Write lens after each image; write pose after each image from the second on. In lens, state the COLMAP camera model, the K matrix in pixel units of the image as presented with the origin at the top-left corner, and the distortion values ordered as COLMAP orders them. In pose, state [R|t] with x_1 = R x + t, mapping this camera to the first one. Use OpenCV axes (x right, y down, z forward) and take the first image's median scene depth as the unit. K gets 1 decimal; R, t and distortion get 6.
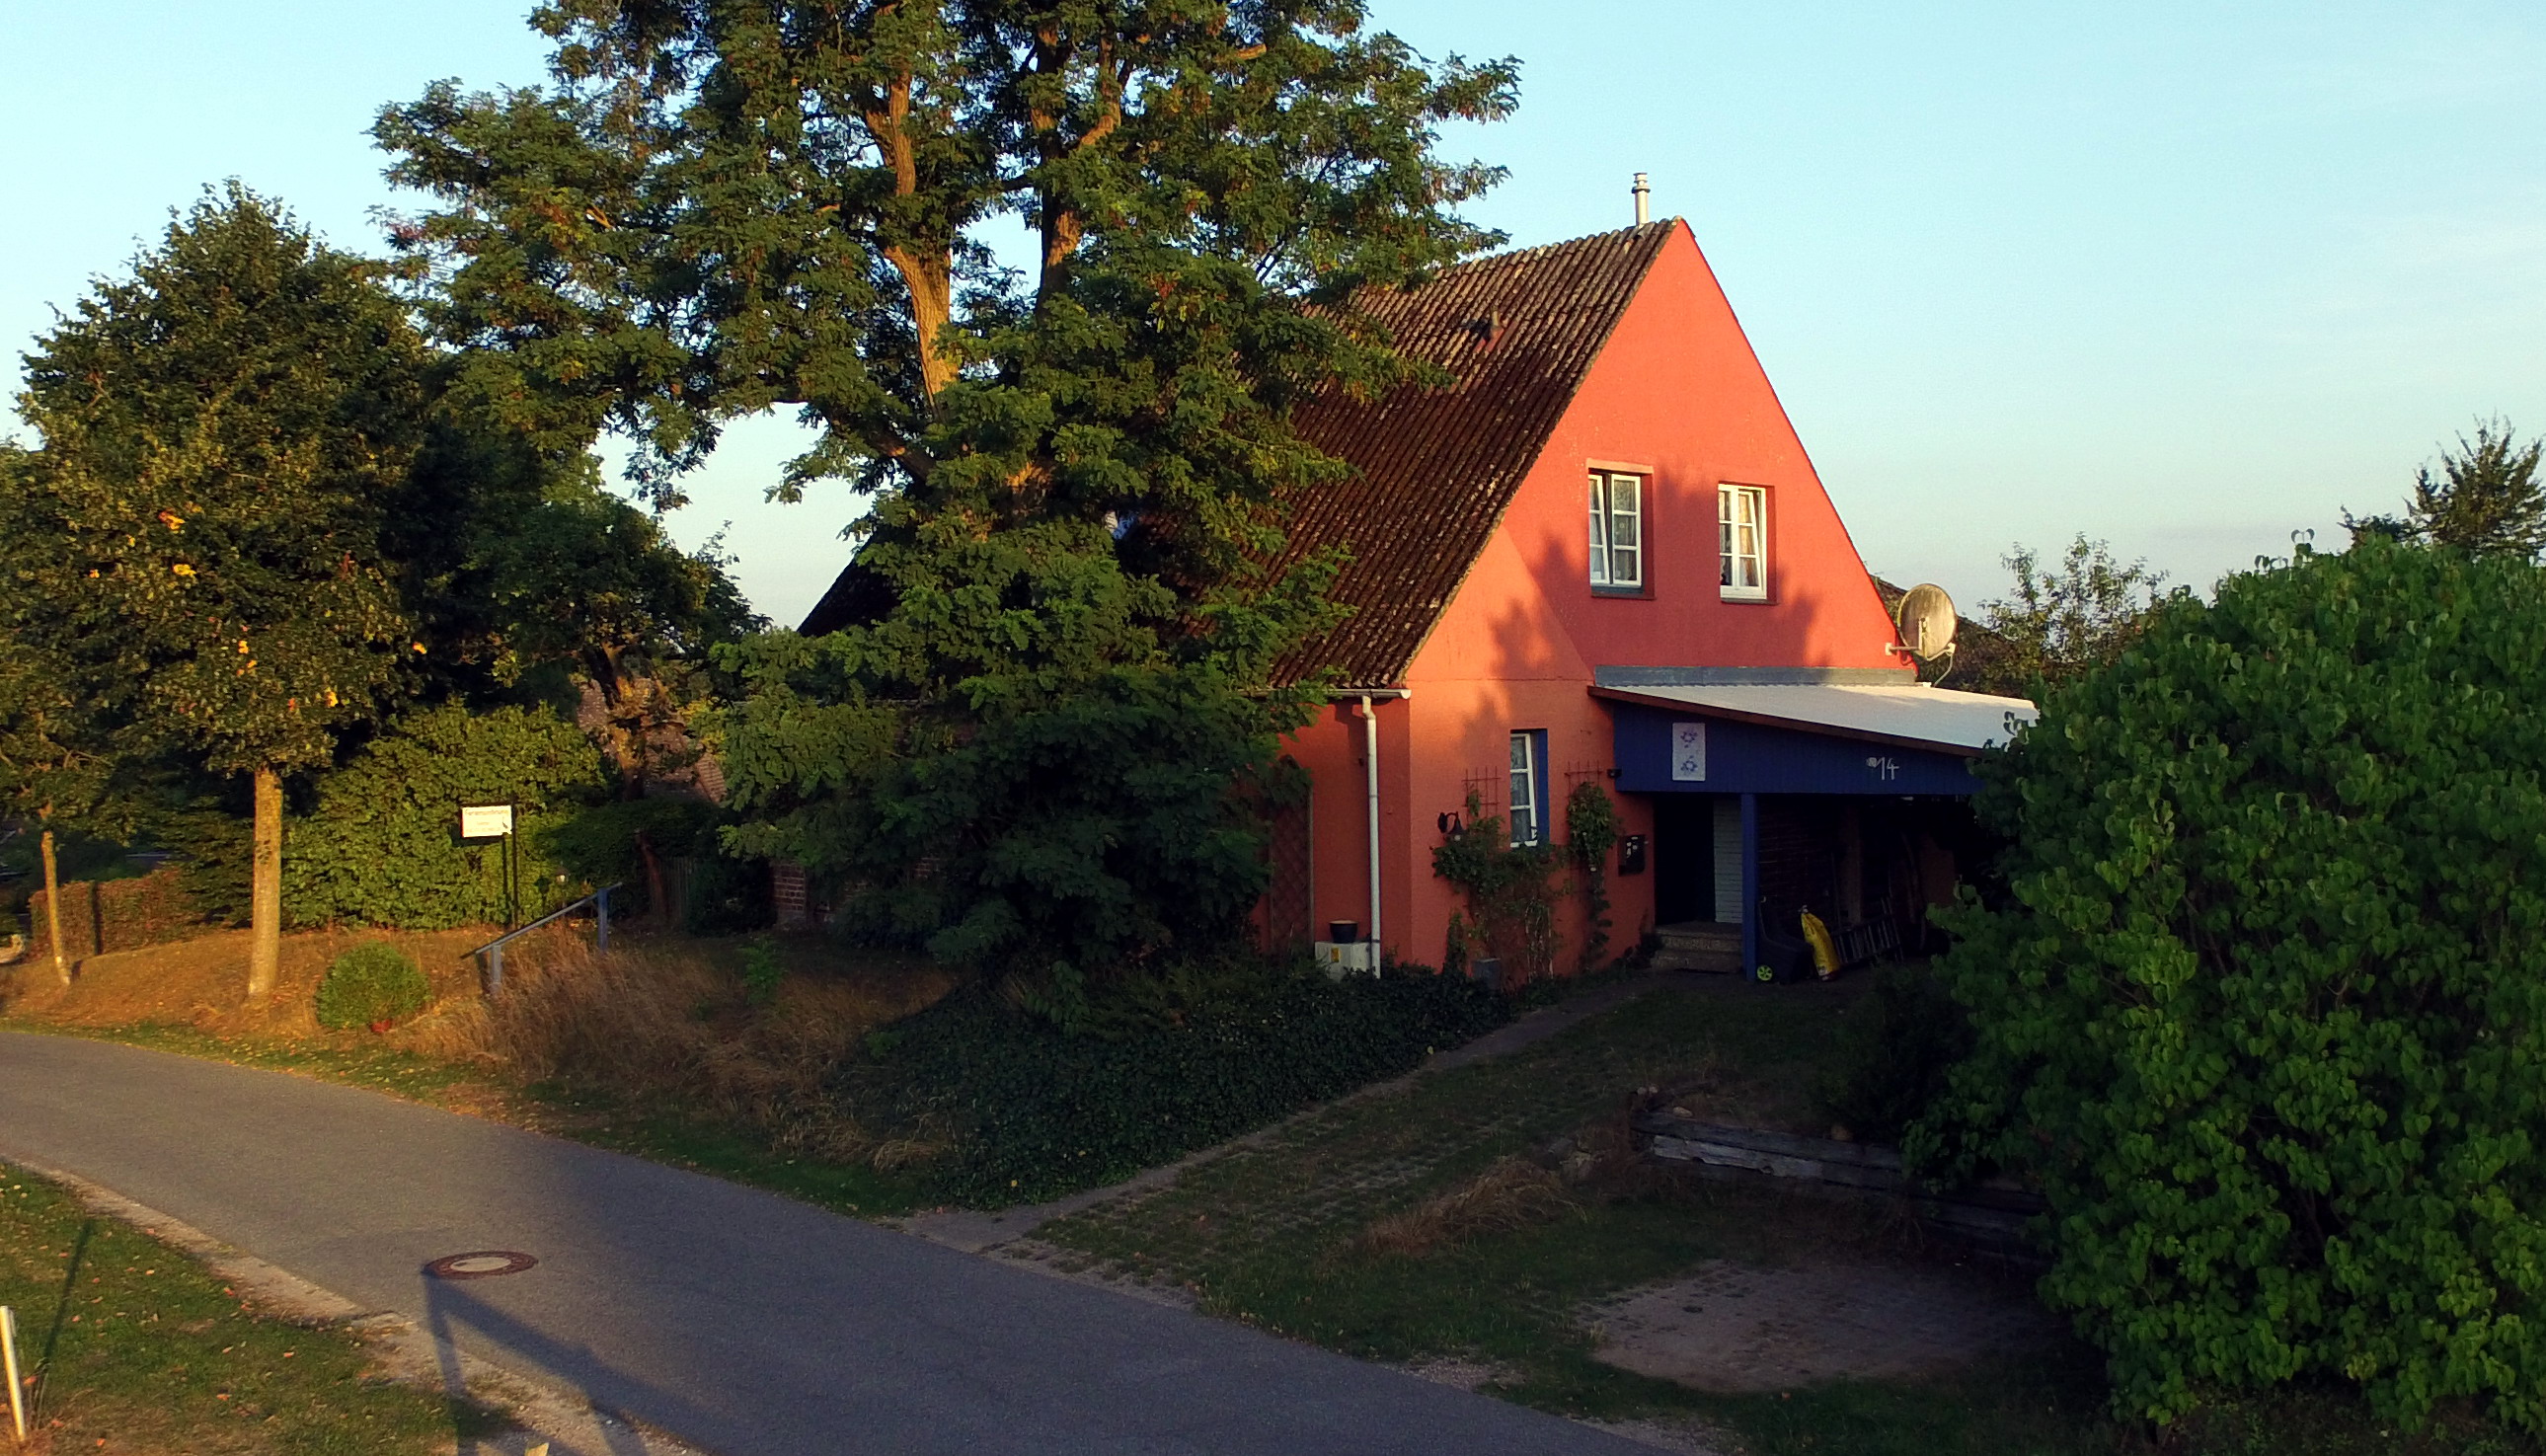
lens RADIAL K [[2232.9, 0, 1273.0], [0, 2232.9, 728.0], [0, 0, 1]] dist [0.046010, -0.000139]
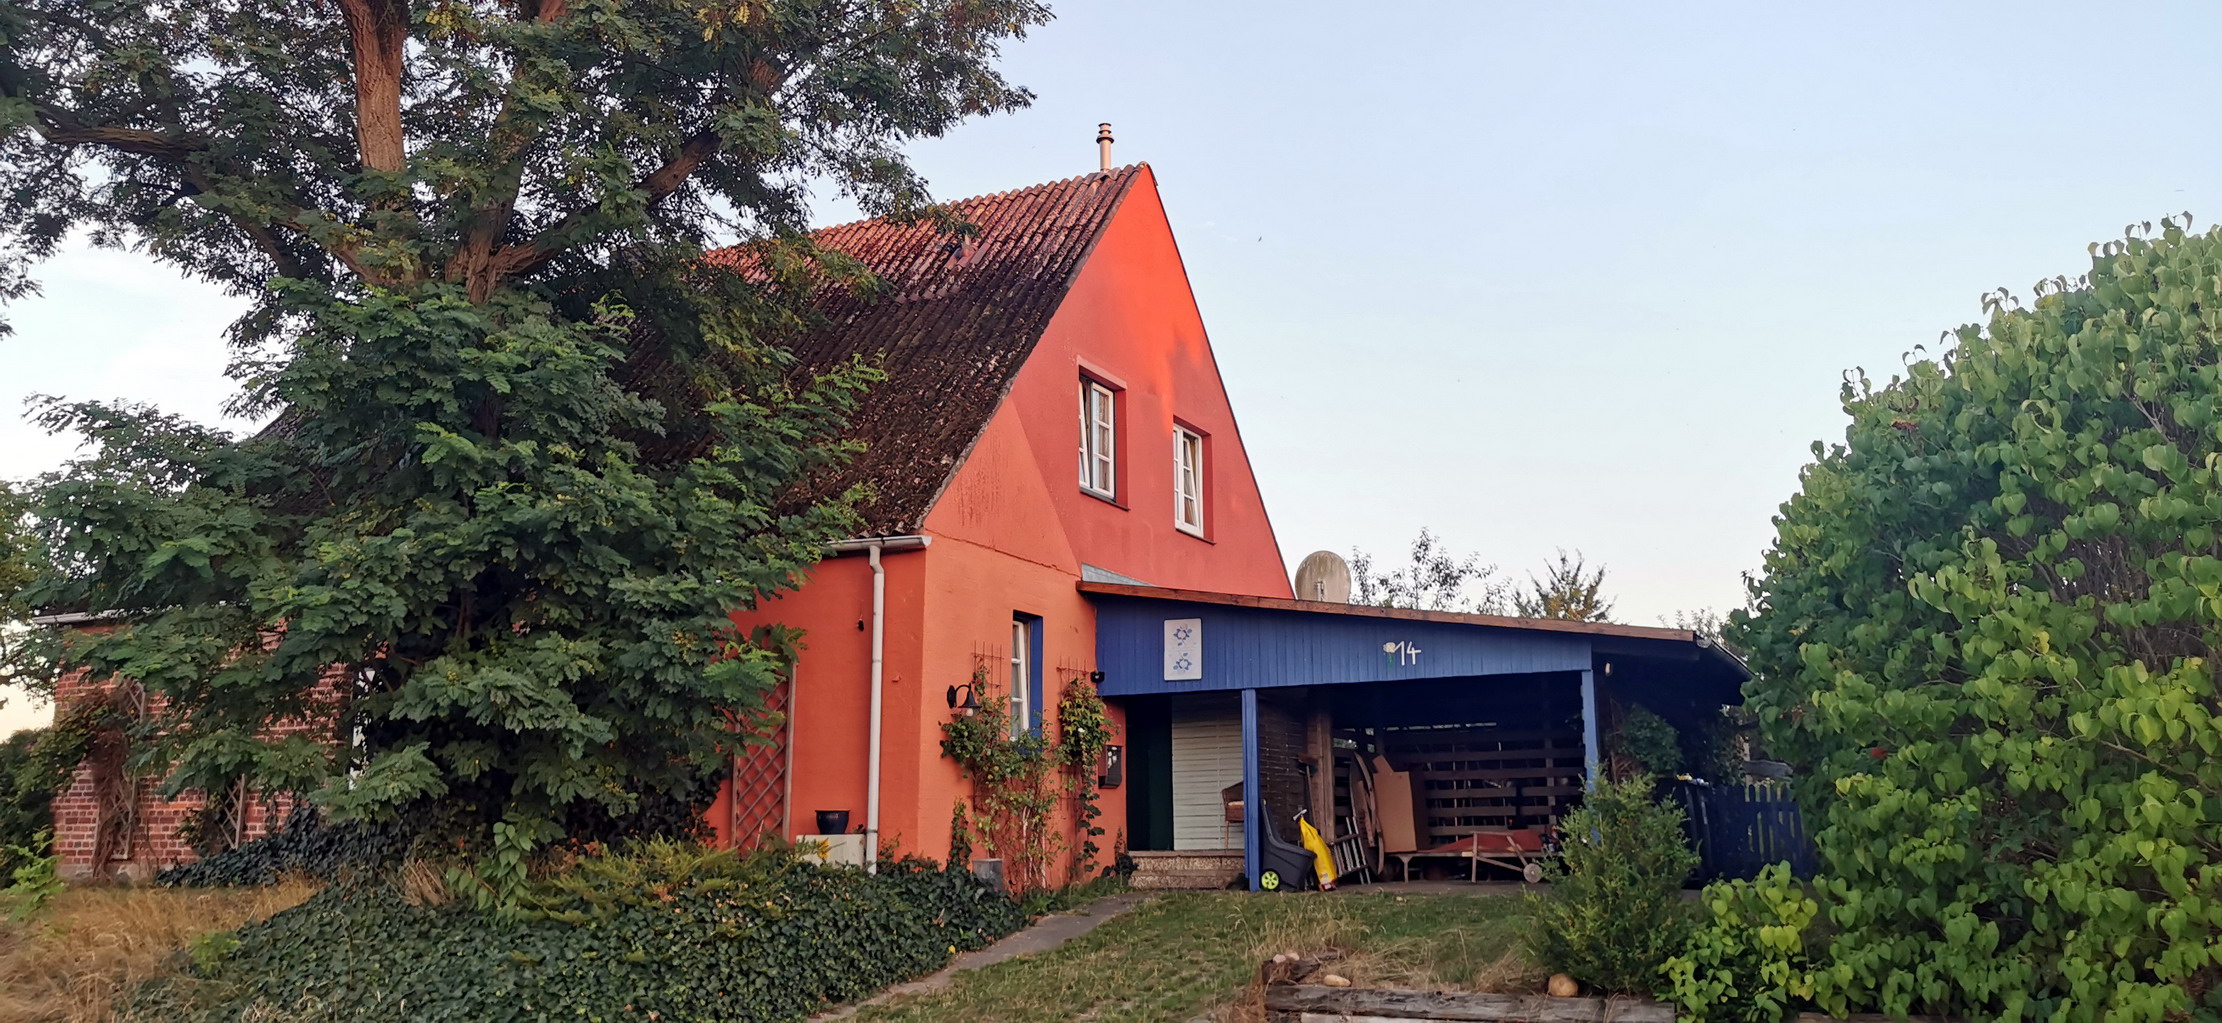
lens RADIAL K [[1674.5, 0, 1111.0], [0, 1674.5, 511.5], [0, 0, 1]] dist [0.069210, -0.129212]
pose [[0.942761, 0.079098, 0.323952, -0.083441], [-0.010316, 0.977914, -0.208752, 0.105818], [-0.333309, 0.193461, 0.922756, 0.341665]]
